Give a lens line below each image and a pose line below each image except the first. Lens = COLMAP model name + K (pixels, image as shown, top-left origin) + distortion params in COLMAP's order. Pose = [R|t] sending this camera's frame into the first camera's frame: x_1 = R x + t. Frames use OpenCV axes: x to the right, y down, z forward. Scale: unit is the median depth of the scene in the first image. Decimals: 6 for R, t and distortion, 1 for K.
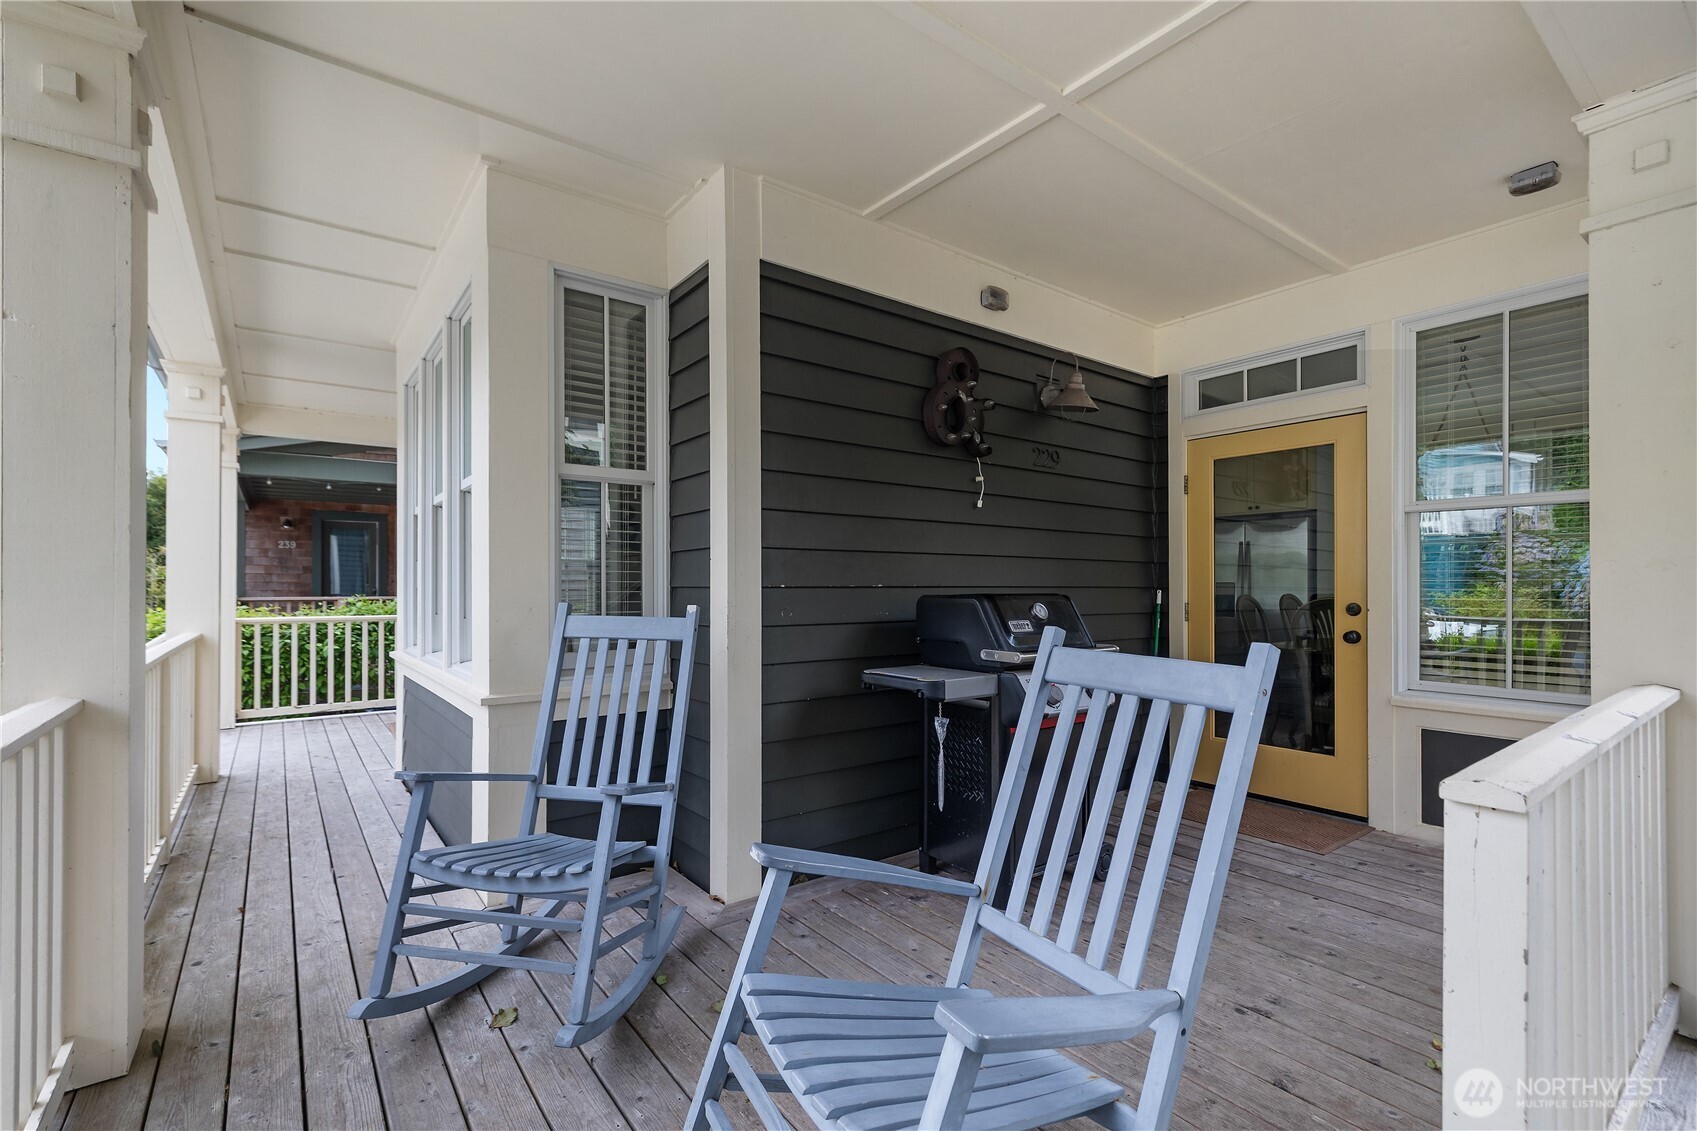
lens RADIAL K [[754.6, 0, 842.1], [0, 754.6, 586.3], [0, 0, 1]] dist [0.014071, 0.000046]
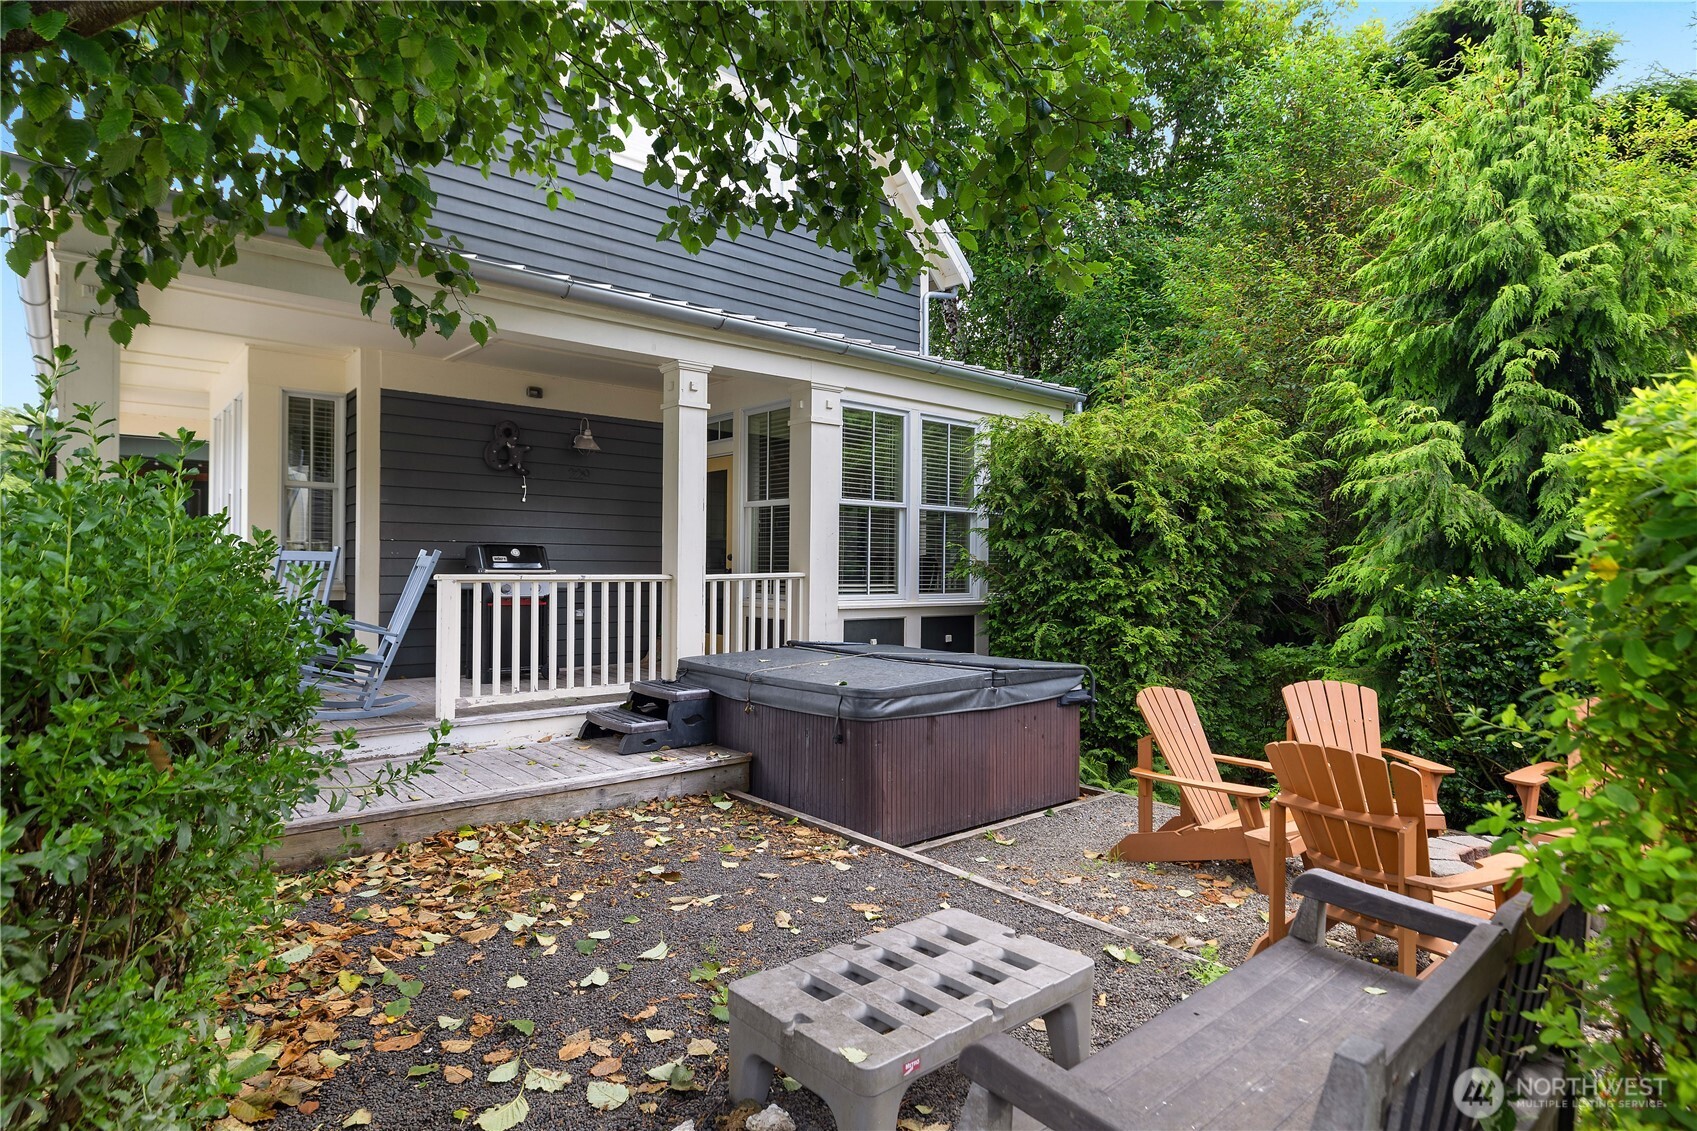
lens RADIAL K [[902.8, 0, 848.5], [0, 902.8, 565.5], [0, 0, 1]] dist [0.001341, 0.000080]
pose [[0.997285, 0.009797, 0.072983, 0.938175], [-0.009892, 0.999951, 0.000930, 0.053565], [-0.072970, -0.001650, 0.997333, -1.508120]]
